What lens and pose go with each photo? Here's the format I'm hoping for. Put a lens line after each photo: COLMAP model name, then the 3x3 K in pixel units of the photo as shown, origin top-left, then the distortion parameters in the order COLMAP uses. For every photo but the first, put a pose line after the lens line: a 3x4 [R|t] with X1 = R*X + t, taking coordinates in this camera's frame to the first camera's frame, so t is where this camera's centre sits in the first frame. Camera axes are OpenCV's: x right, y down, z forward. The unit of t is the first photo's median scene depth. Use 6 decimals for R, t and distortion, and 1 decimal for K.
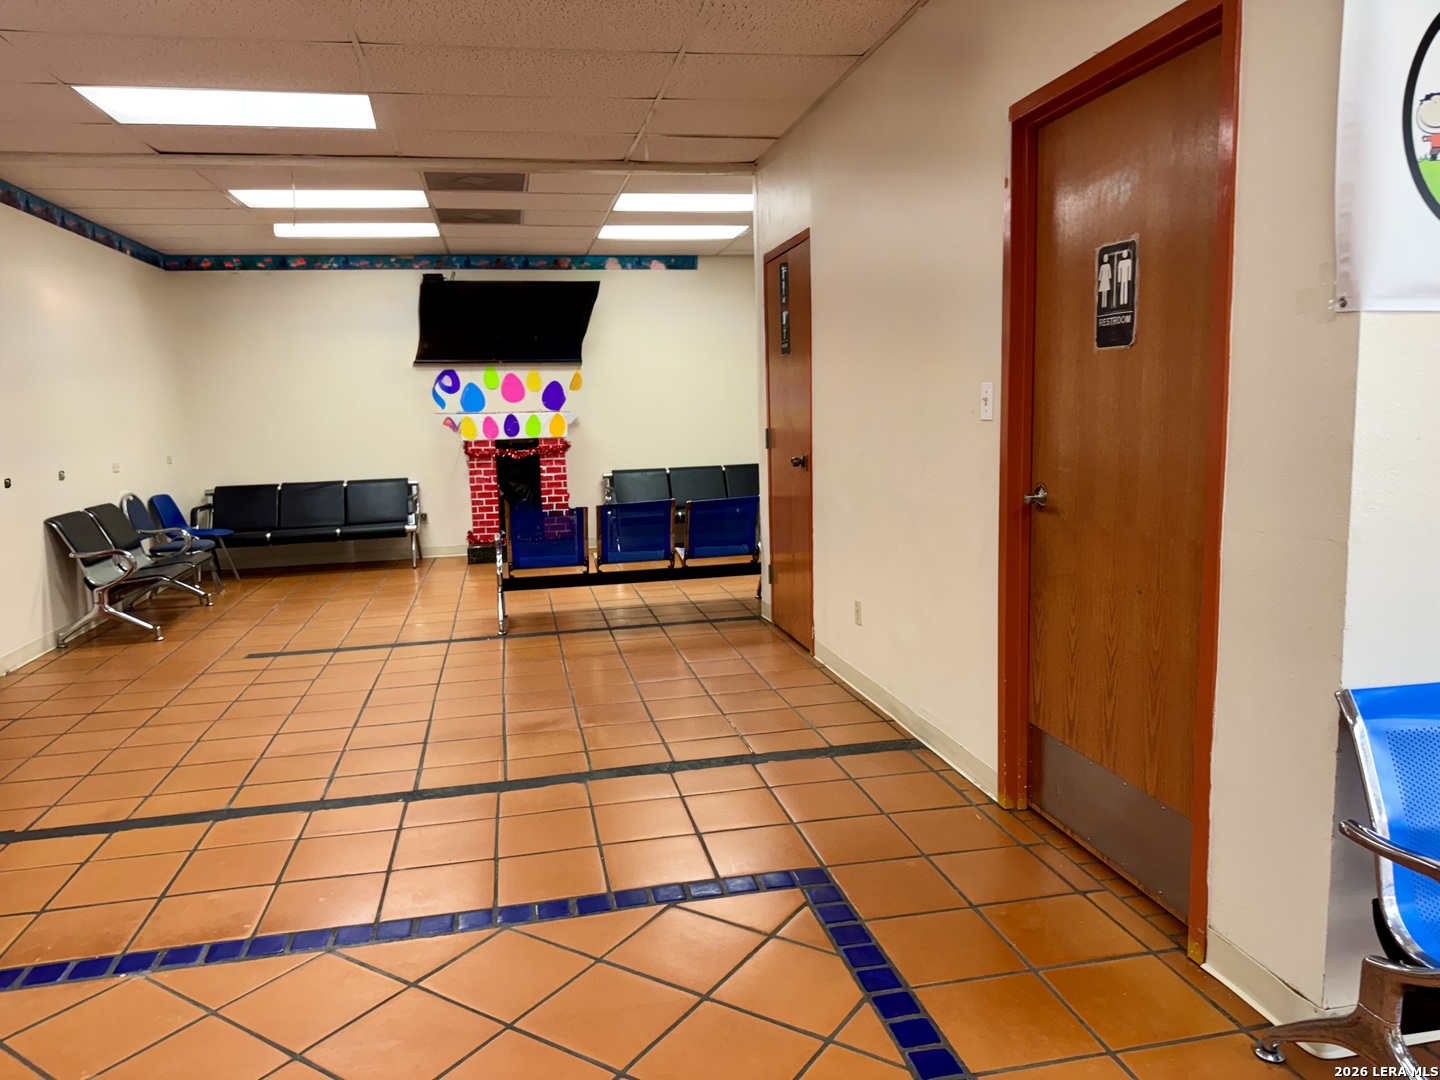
lens RADIAL K [[1015.1, 0, 719.7], [0, 1015.1, 547.0], [0, 0, 1]] dist [0.004926, -0.004849]
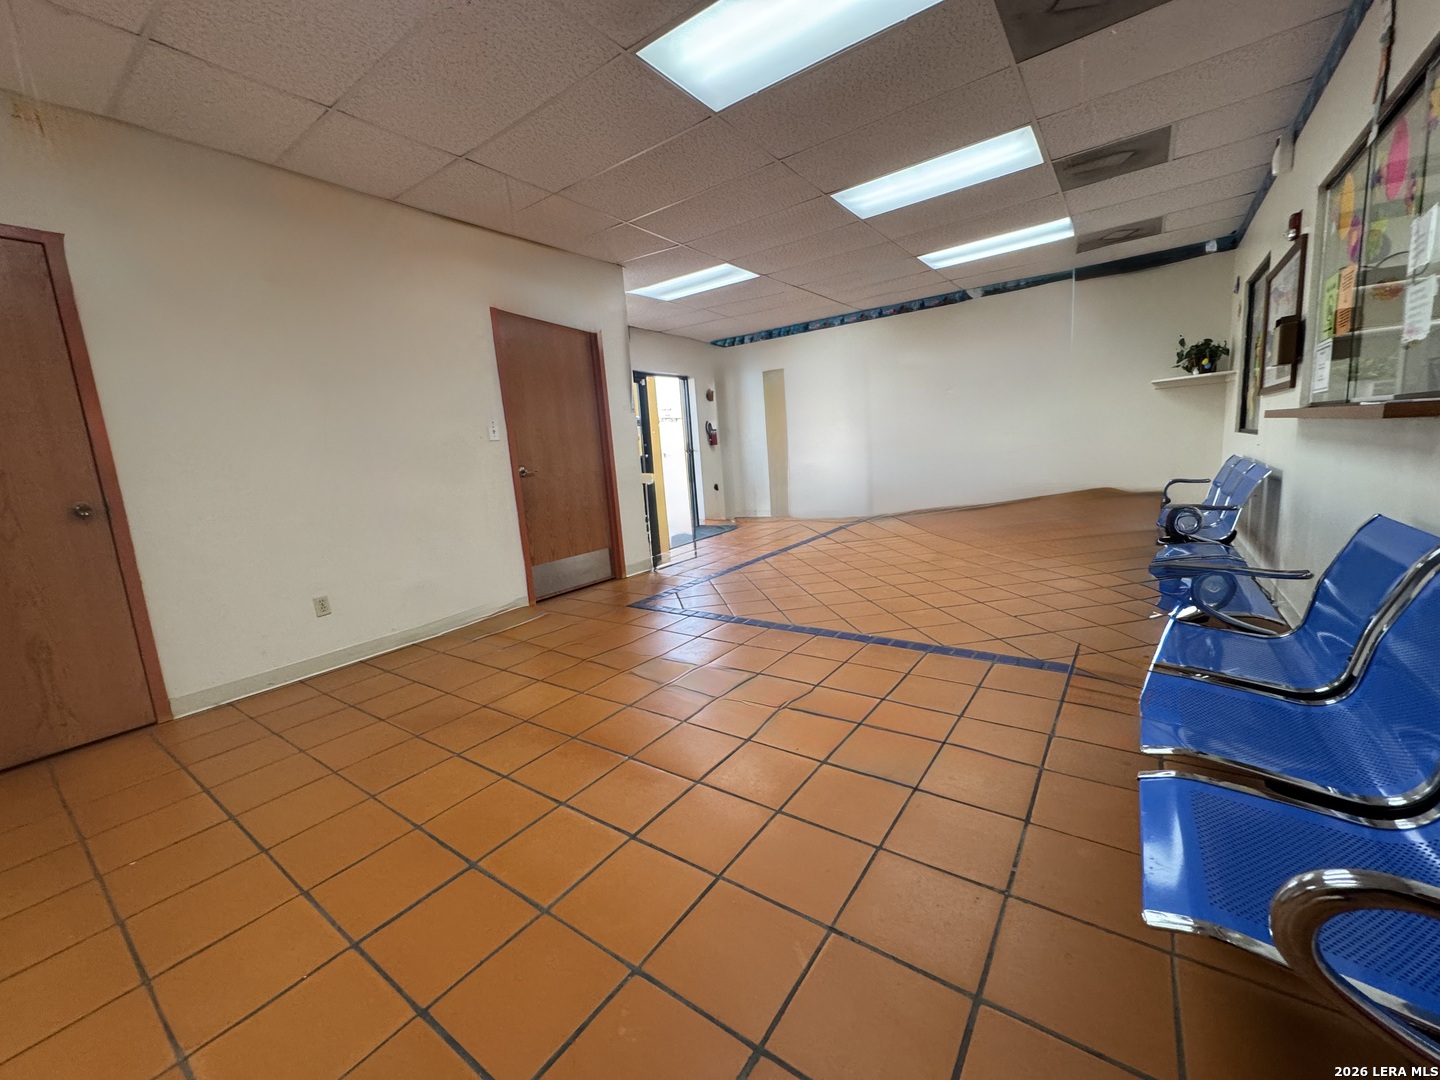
lens RADIAL K [[577.9, 0, 719.1], [0, 577.9, 539.2], [0, 0, 1]] dist [-0.003204, 0.000566]
pose [[-0.670883, -0.038079, 0.740585, -1.282569], [0.192948, 0.955320, 0.223909, -0.138671], [-0.716022, 0.293111, -0.633561, 1.953700]]
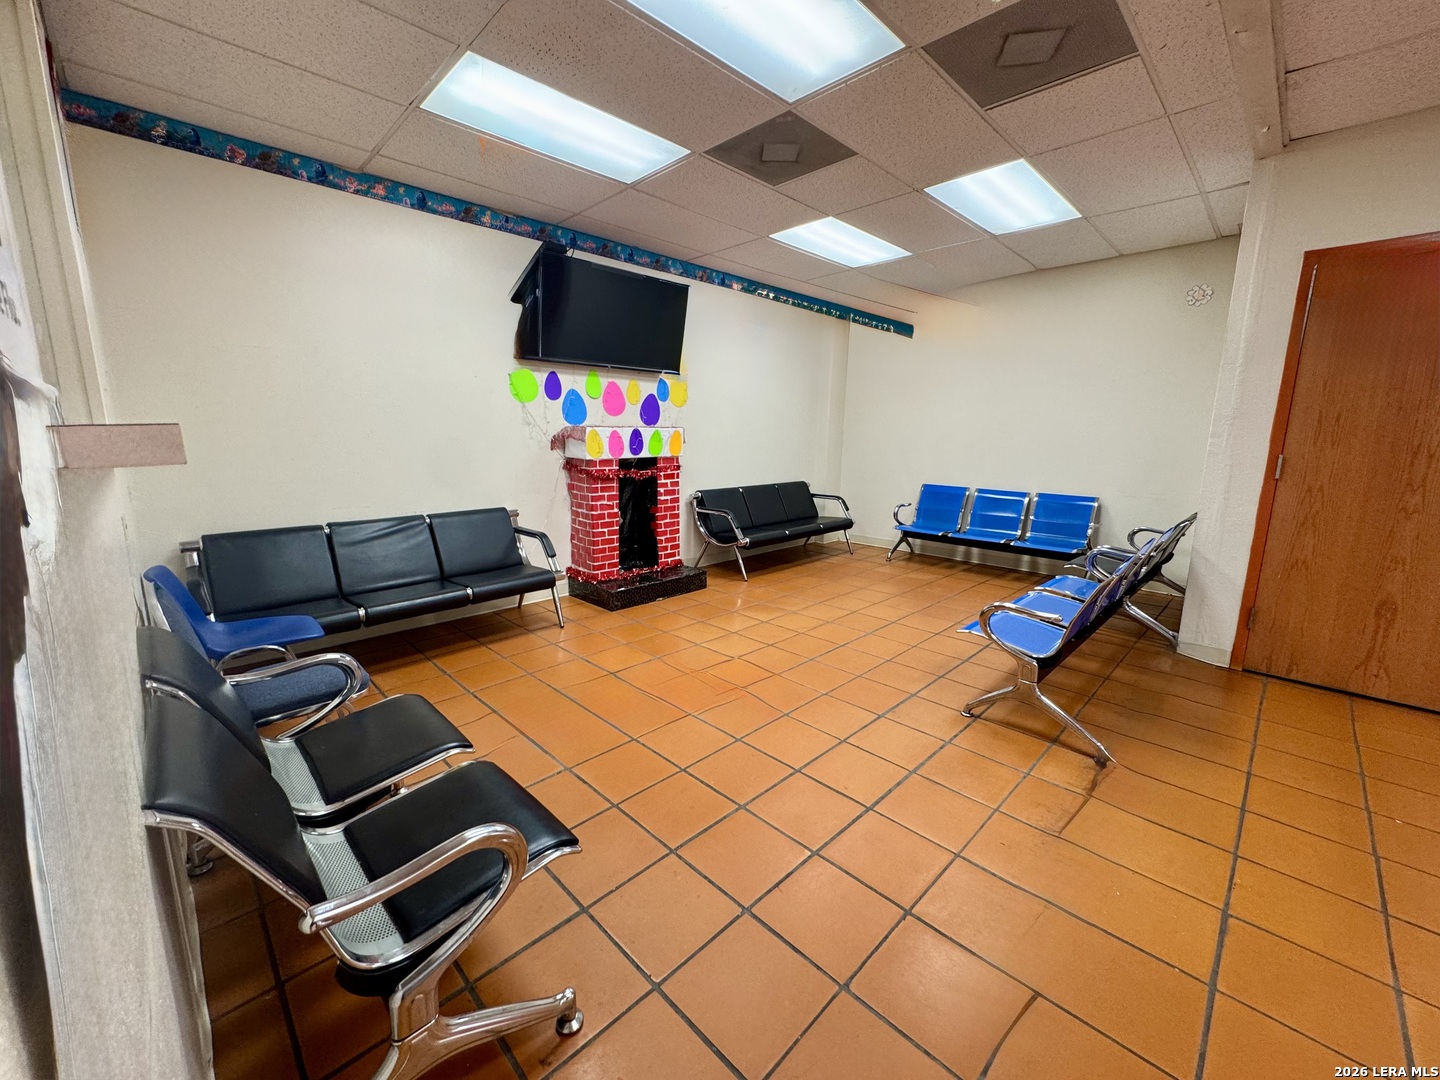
lens RADIAL K [[577.9, 0, 714.4], [0, 577.9, 528.3], [0, 0, 1]] dist [-0.003204, 0.000566]
pose [[0.840033, -0.053016, 0.539939, -0.407850], [0.043268, 0.998591, 0.030734, -0.057816], [-0.540808, -0.002456, 0.841143, 0.541074]]
